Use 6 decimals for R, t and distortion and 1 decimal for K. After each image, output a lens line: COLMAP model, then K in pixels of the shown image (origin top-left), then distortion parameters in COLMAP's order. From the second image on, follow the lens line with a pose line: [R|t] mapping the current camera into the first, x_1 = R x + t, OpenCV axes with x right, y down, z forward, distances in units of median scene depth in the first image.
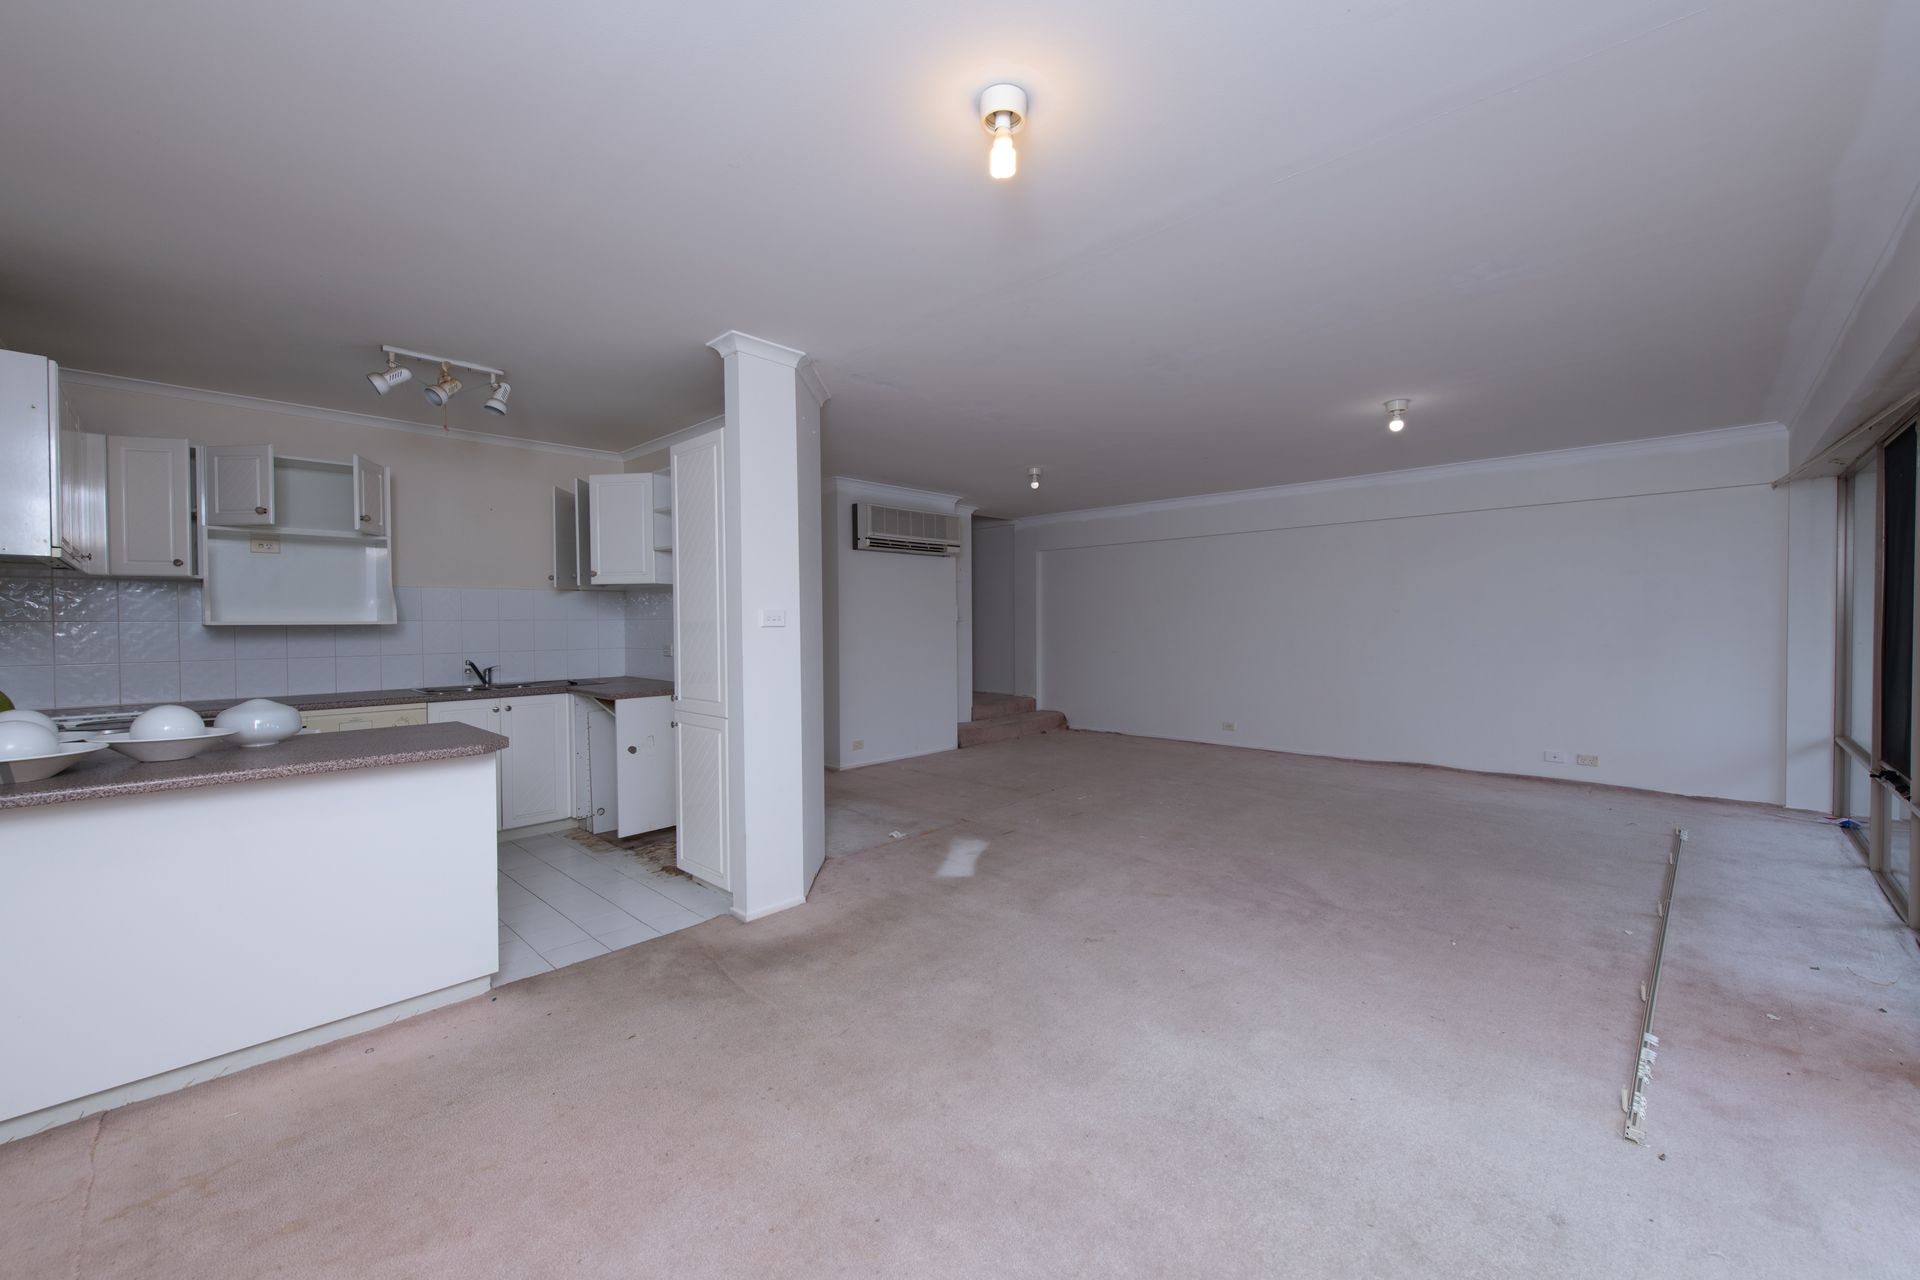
lens RADIAL K [[769.5, 0, 945.3], [0, 769.5, 637.3], [0, 0, 1]] dist [-0.001109, -0.000235]
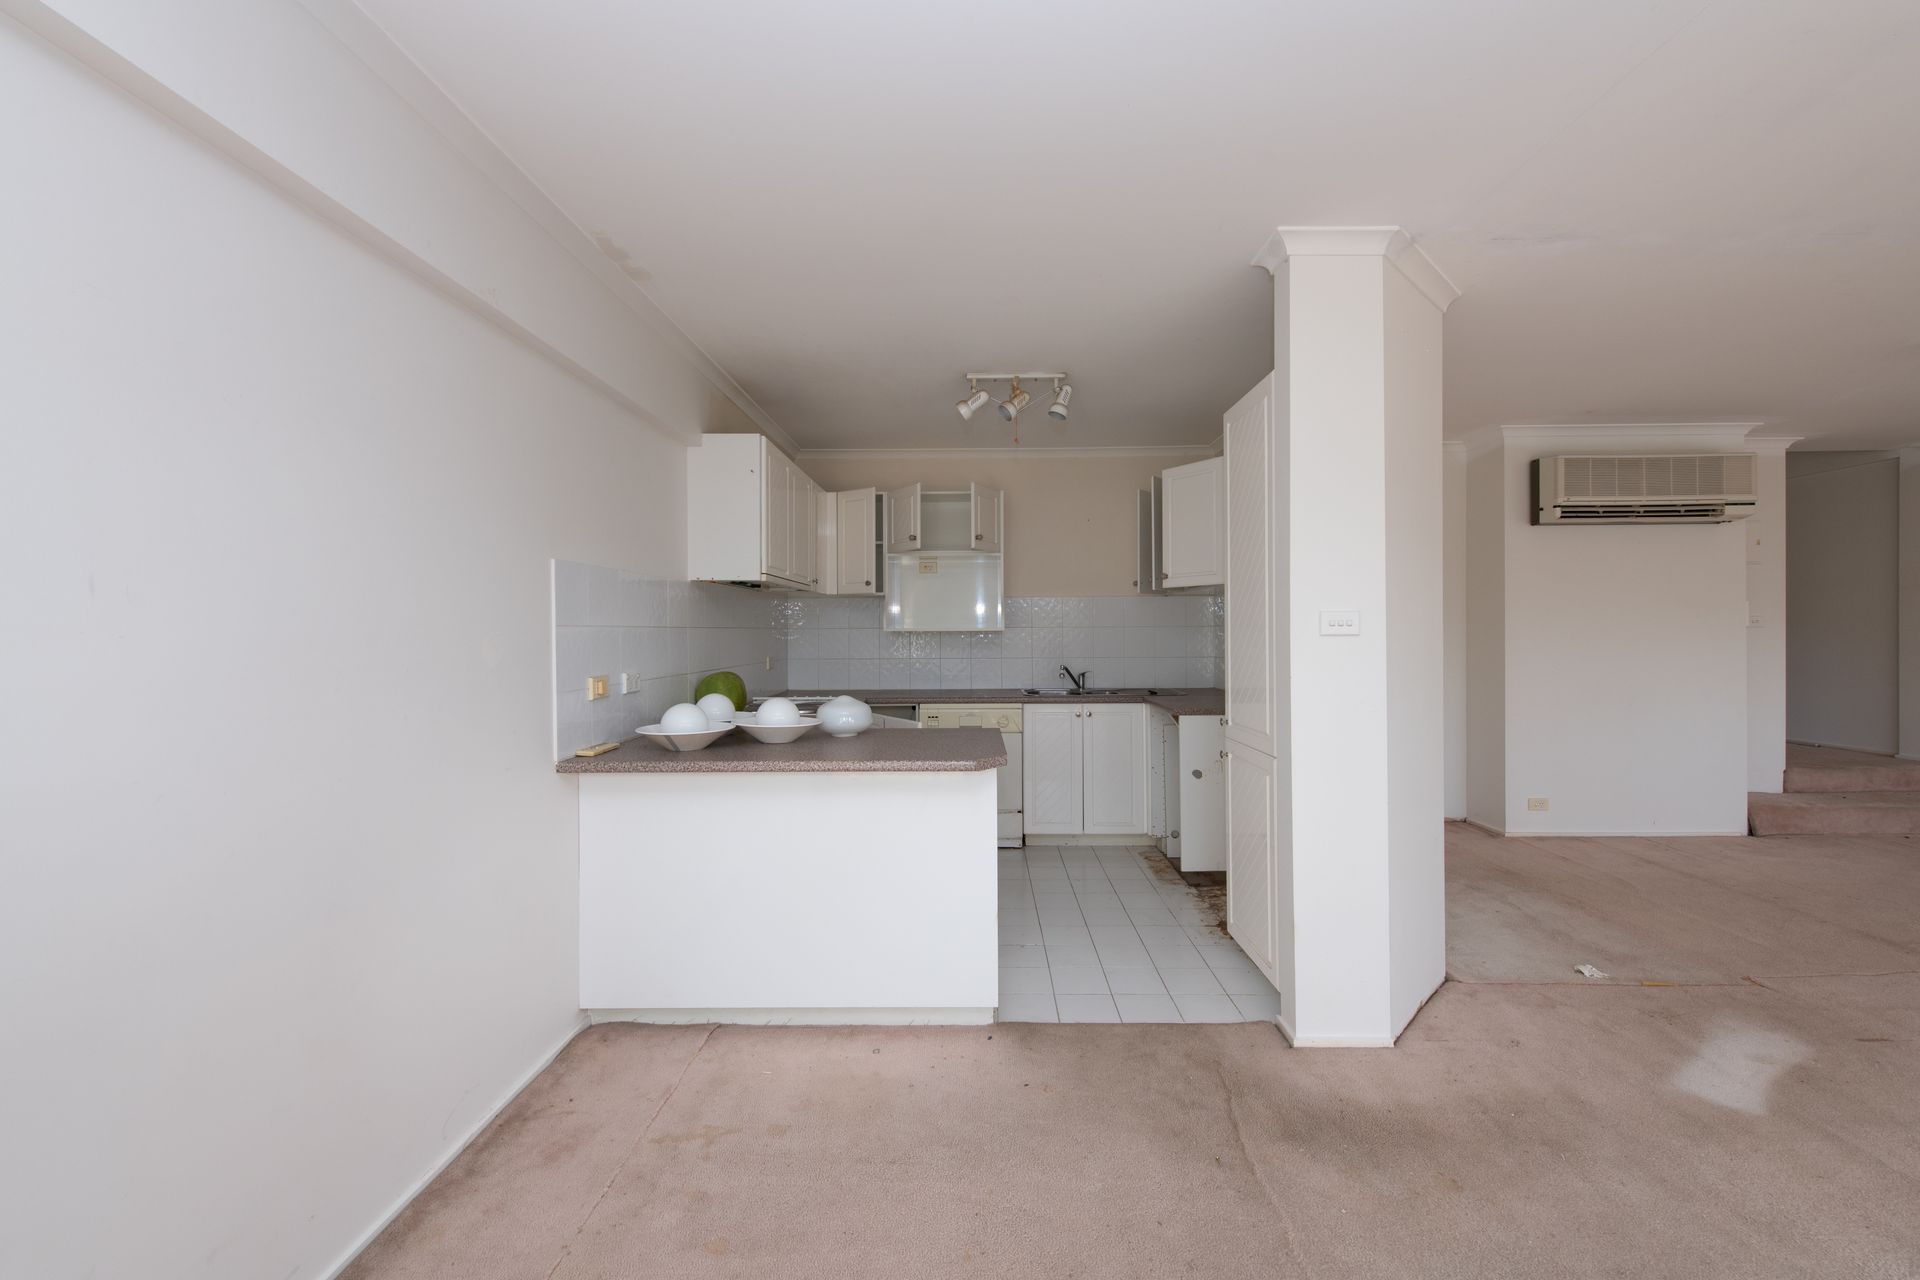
lens RADIAL K [[744.0, 0, 962.4], [0, 744.0, 636.6], [0, 0, 1]] dist [0.014348, -0.006068]
pose [[0.692088, 0.006773, -0.721781, 0.023804], [-0.012816, 0.999914, -0.002906, -0.005360], [0.721699, 0.011262, 0.692116, 0.242896]]
